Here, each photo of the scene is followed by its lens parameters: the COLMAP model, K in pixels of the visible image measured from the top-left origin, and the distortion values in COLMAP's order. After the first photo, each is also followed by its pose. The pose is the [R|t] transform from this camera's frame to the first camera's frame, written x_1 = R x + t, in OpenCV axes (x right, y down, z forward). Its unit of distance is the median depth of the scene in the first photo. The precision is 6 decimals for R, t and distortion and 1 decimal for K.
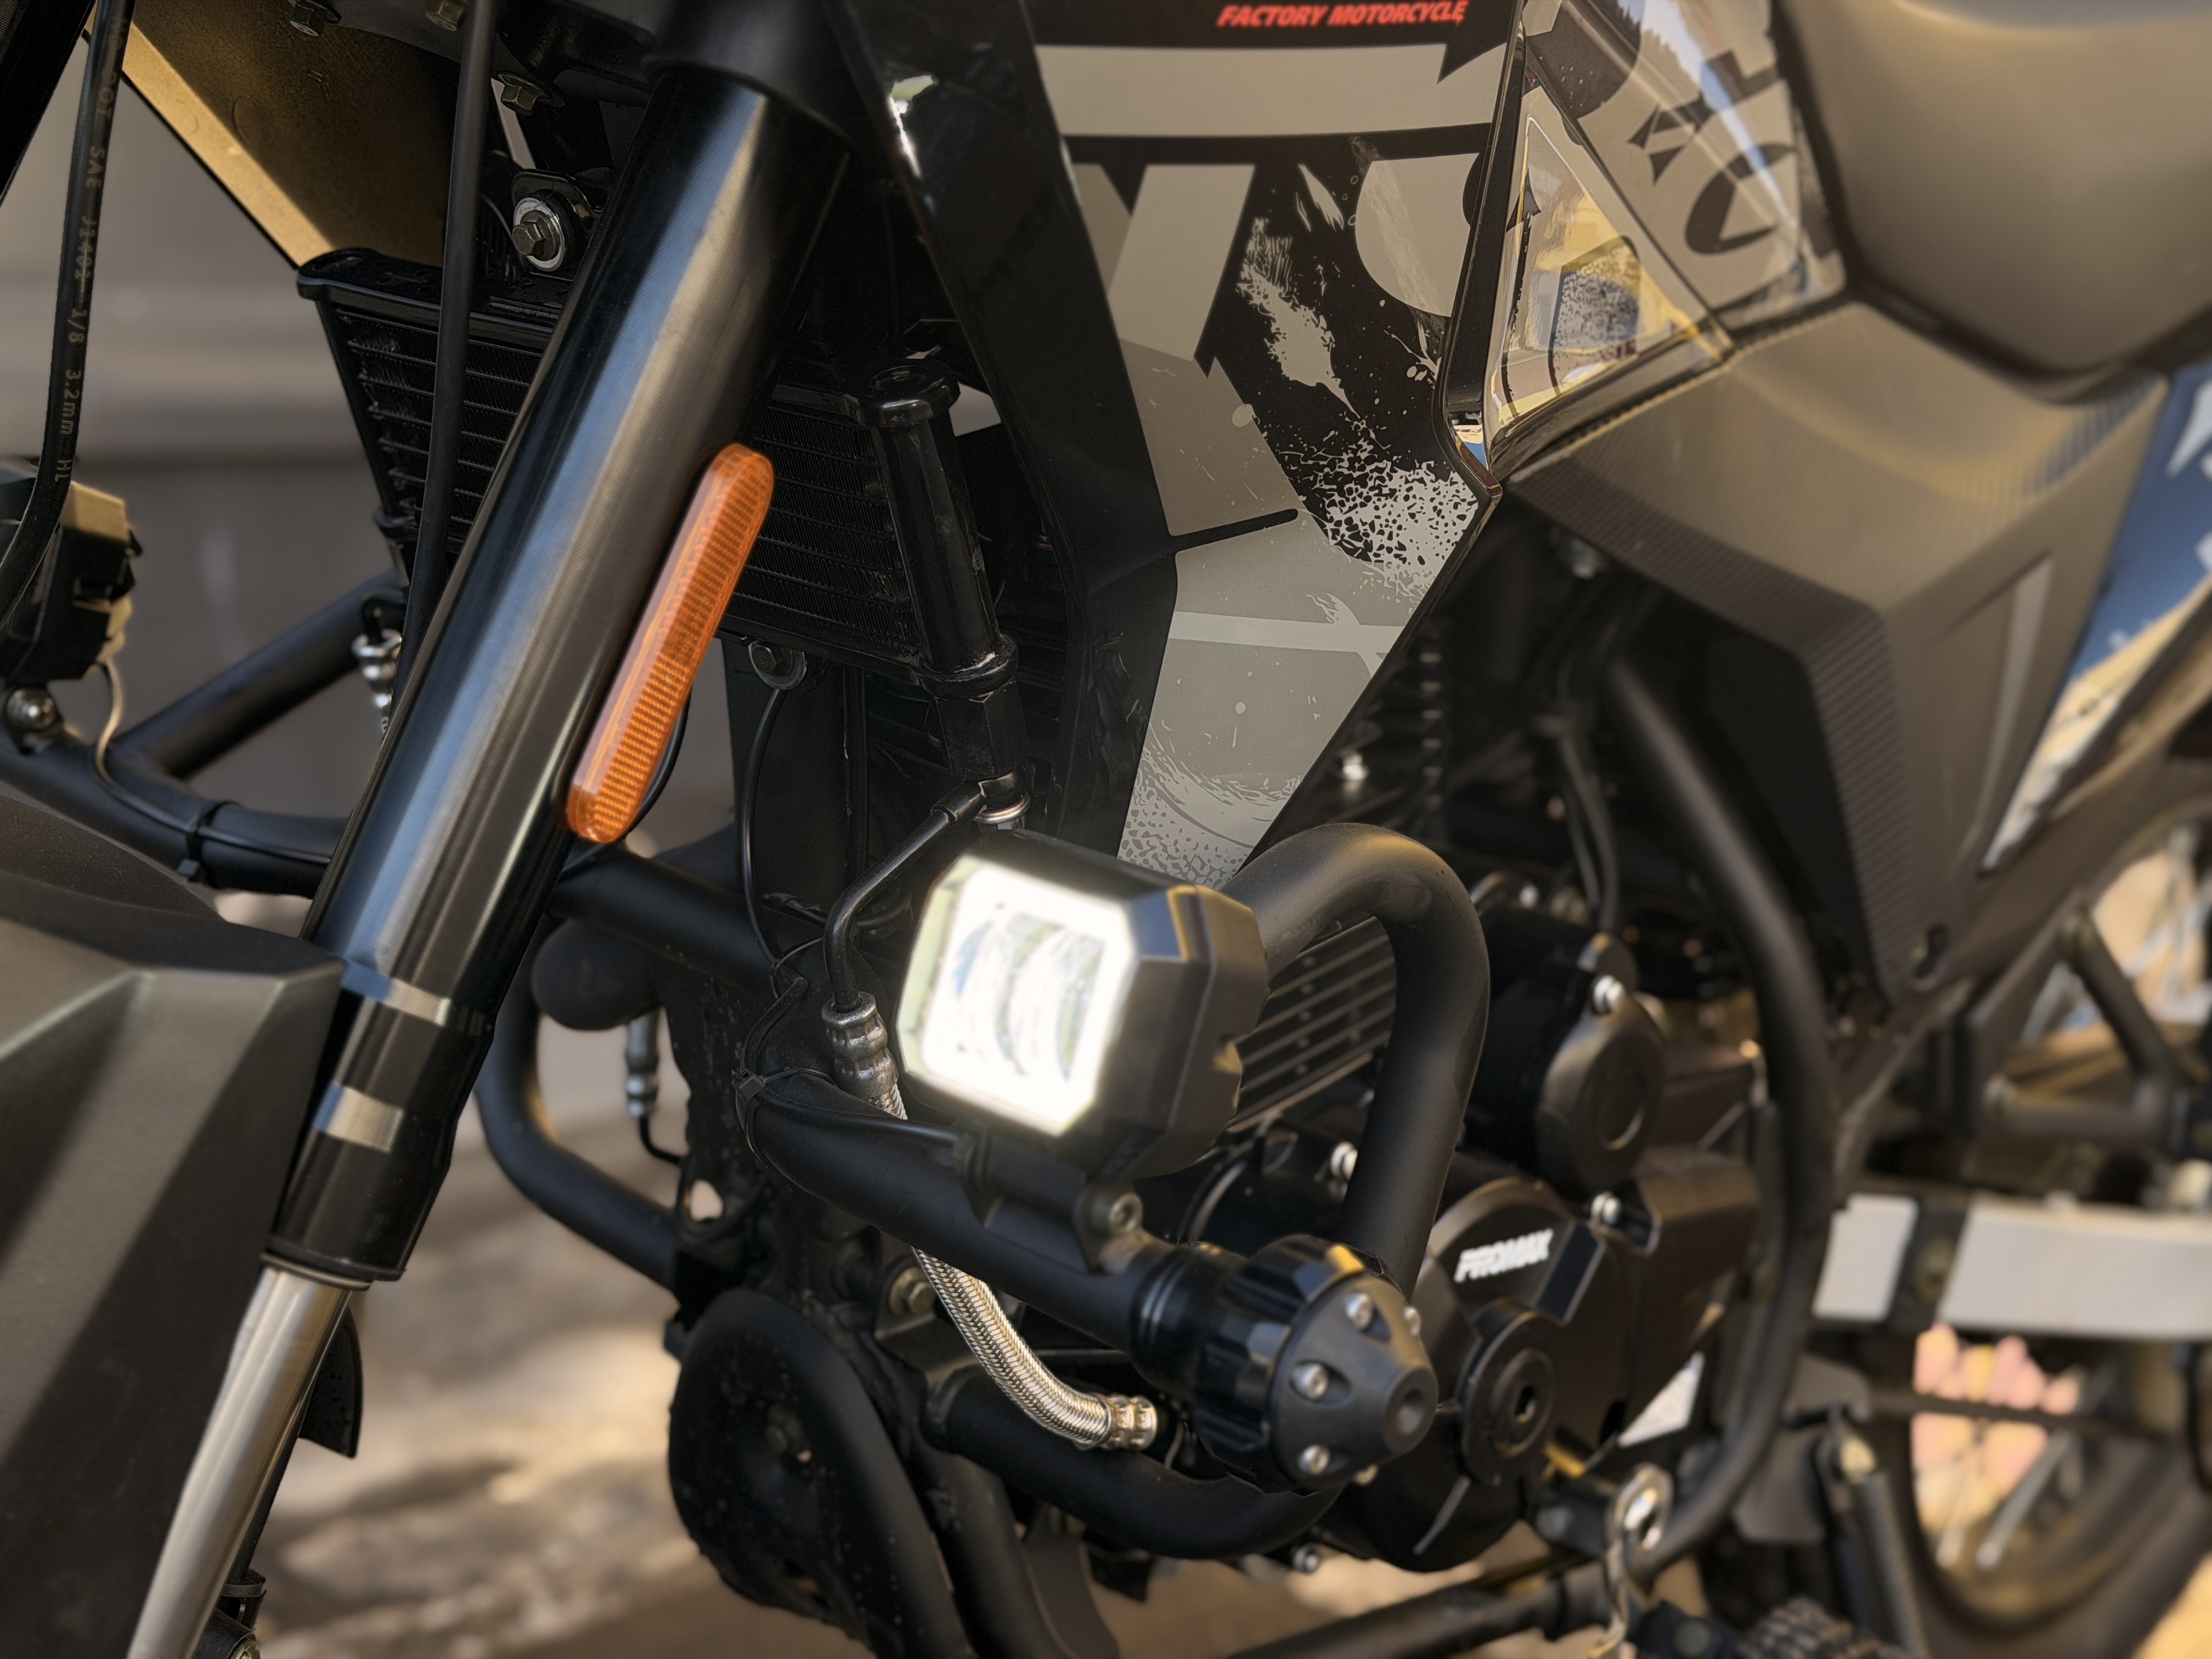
lens RADIAL K [[3064.4, 0, 1107.0], [0, 3064.4, 825.0], [0, 0, 1]] dist [0.100863, 0.000000]
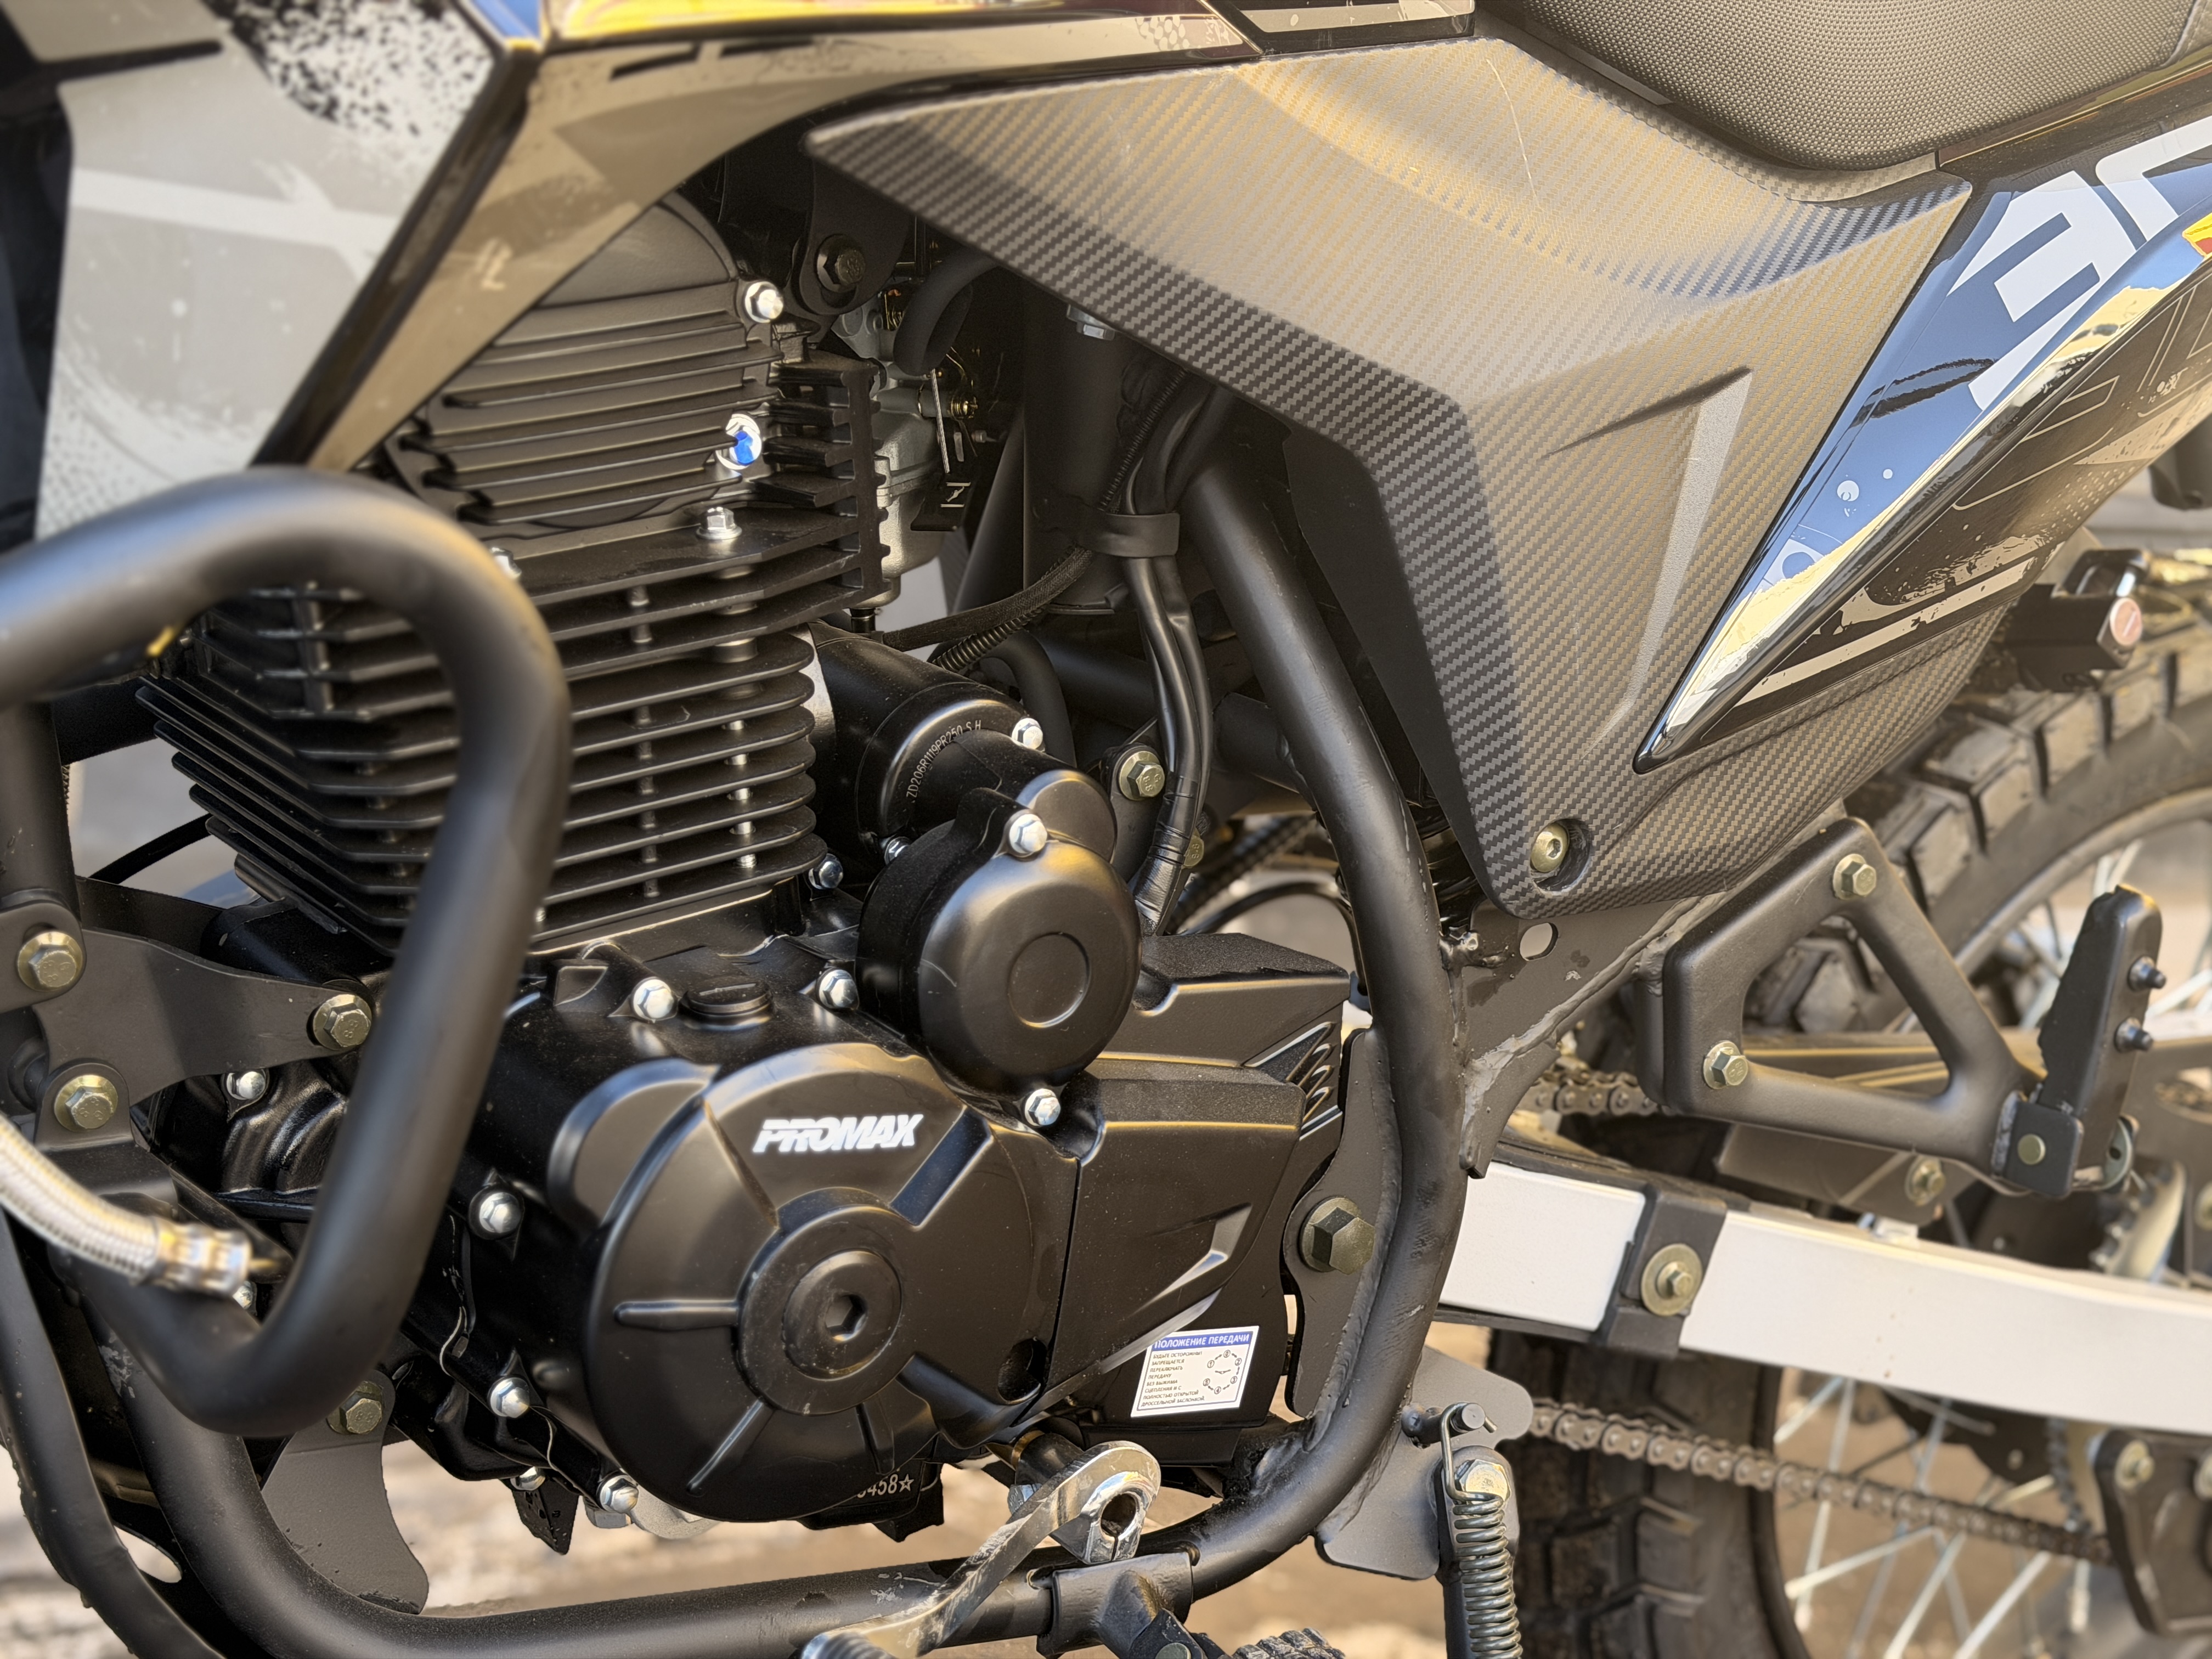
lens RADIAL K [[3064.4, 0, 1104.6], [0, 3064.4, 846.6], [0, 0, 1]] dist [0.100863, 0.000000]
pose [[0.980341, 0.072835, -0.183375, 0.428683], [-0.078430, 0.996644, -0.023437, 0.098248], [0.181052, 0.037359, 0.982764, 0.271777]]
